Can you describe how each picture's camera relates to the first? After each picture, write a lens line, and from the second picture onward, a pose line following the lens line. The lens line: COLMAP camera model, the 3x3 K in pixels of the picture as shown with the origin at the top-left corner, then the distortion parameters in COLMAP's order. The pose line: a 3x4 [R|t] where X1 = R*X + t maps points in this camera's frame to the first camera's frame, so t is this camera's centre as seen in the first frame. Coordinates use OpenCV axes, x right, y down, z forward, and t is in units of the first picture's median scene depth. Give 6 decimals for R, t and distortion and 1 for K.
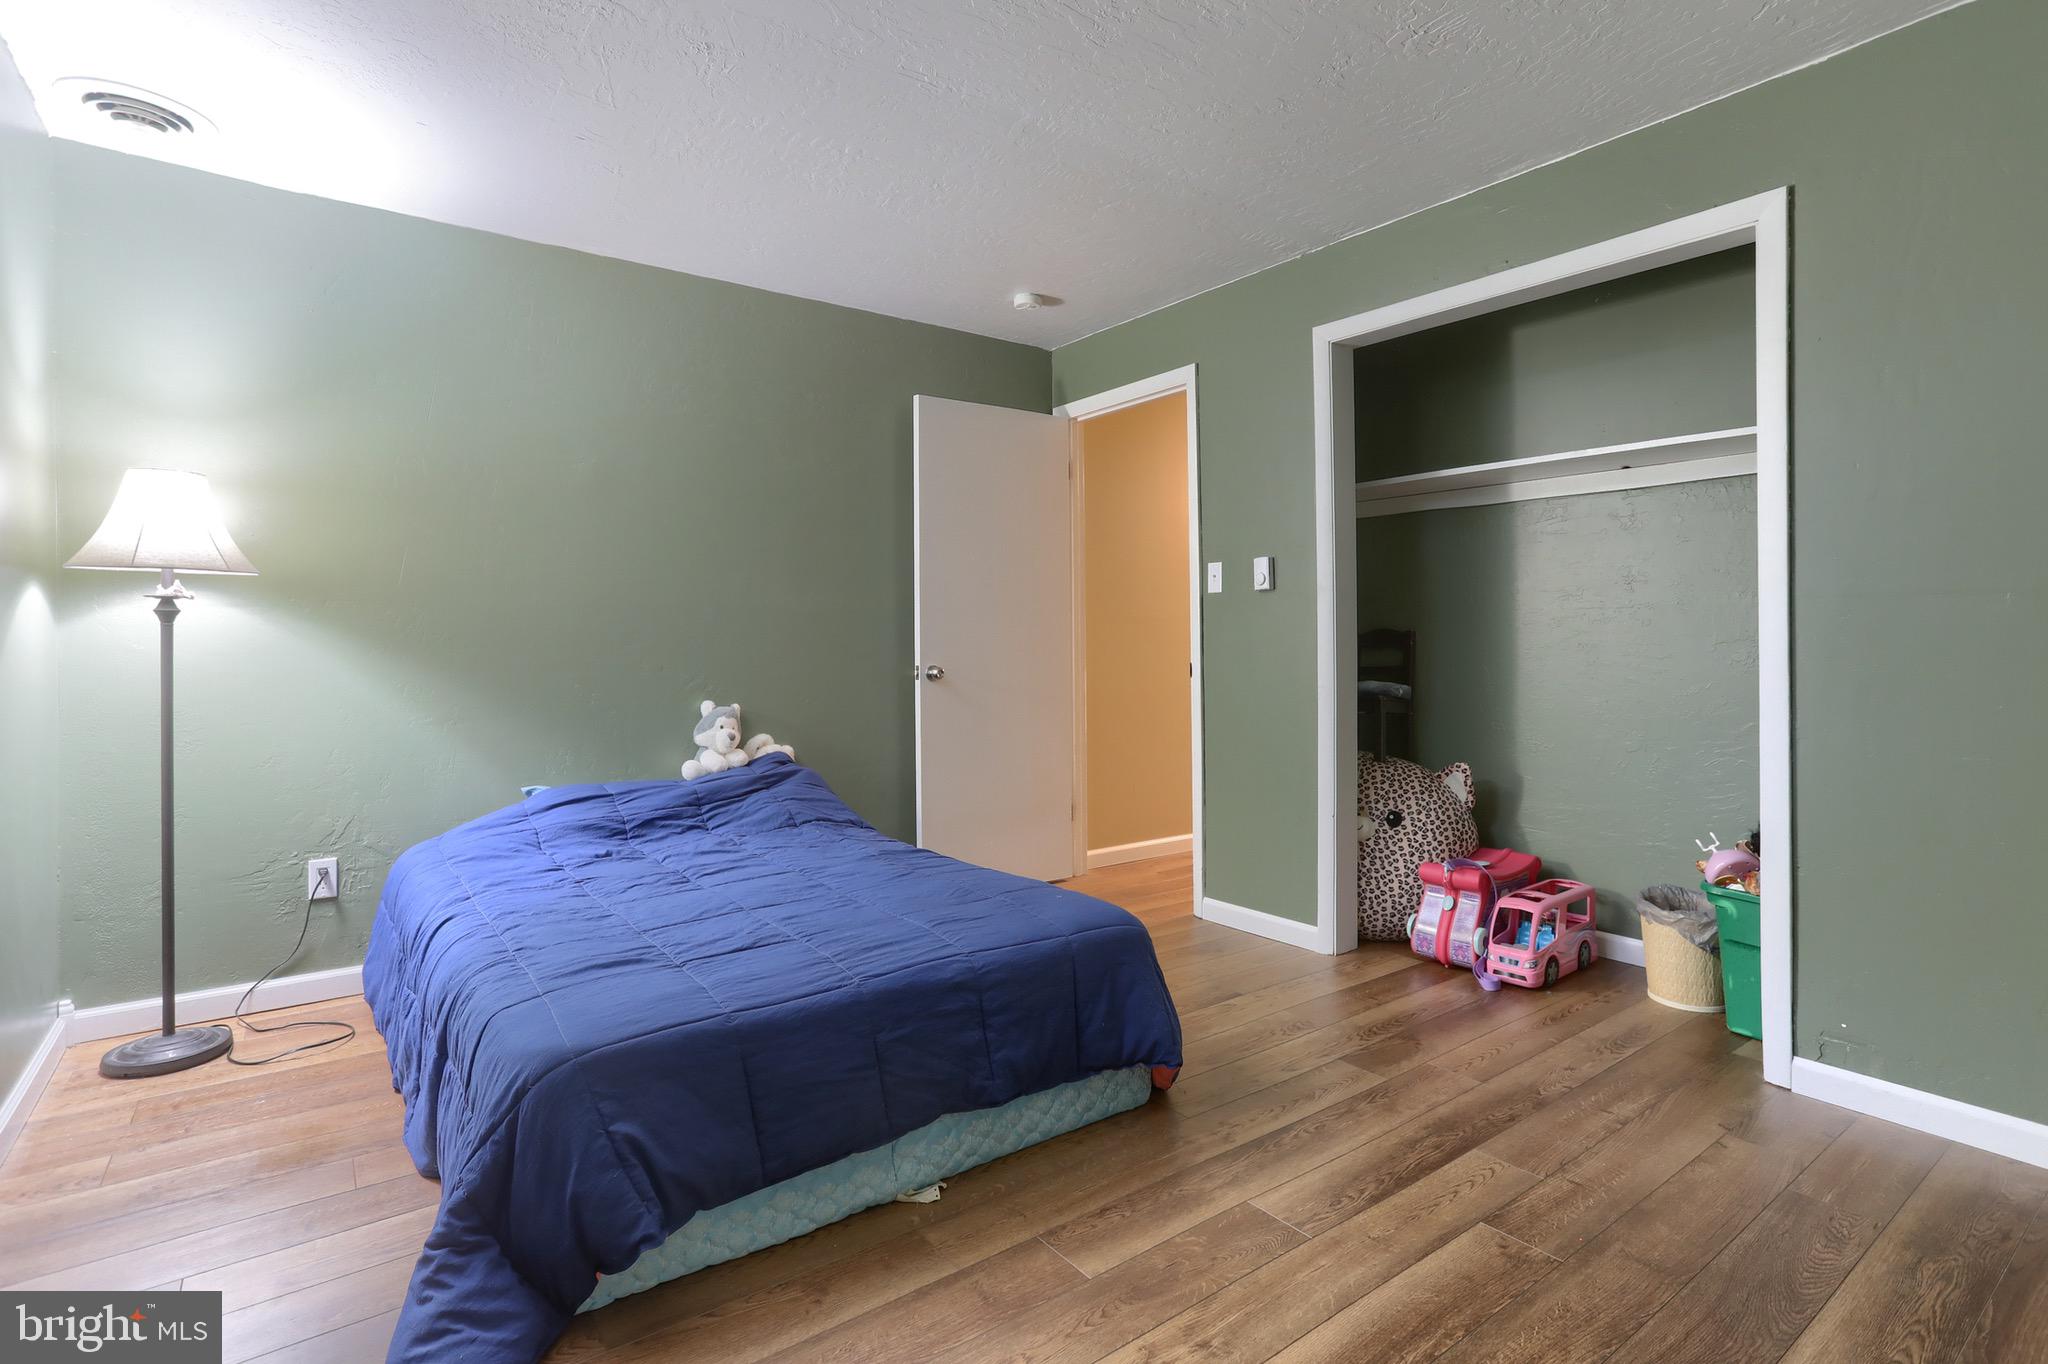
lens RADIAL K [[1043.3, 0, 1030.8], [0, 1043.3, 669.8], [0, 0, 1]] dist [-0.071416, 0.041520]
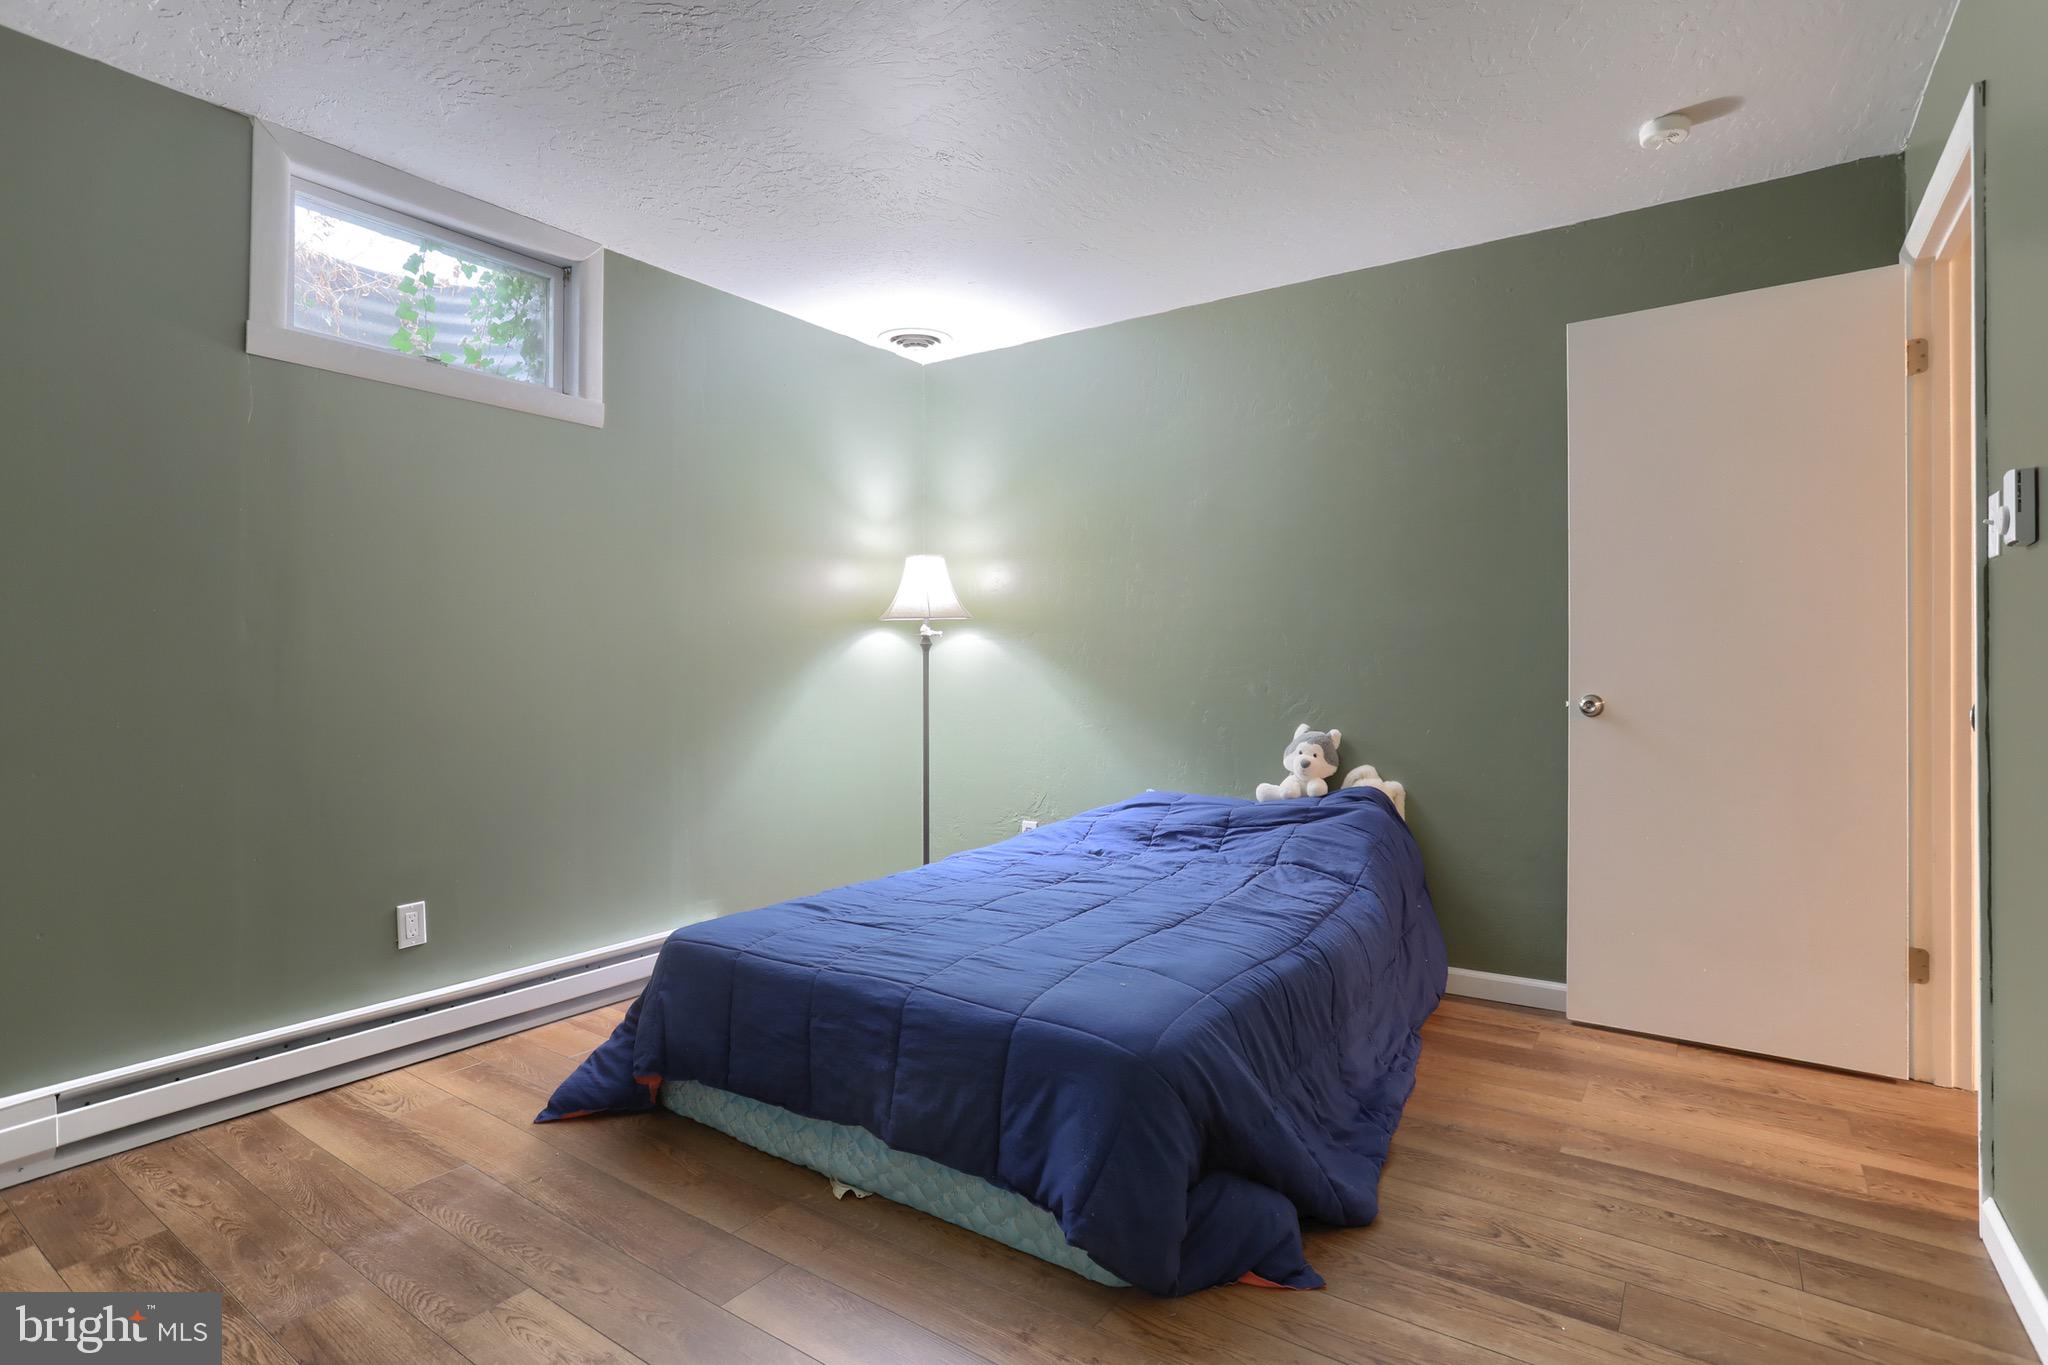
lens RADIAL K [[1043.3, 0, 1030.8], [0, 1043.3, 670.3], [0, 0, 1]] dist [-0.071416, 0.041520]
pose [[0.282695, 0.005001, -0.959197, 0.829153], [-0.018725, 0.999825, -0.000306, -0.023058], [0.959027, 0.018047, 0.282739, 0.756733]]
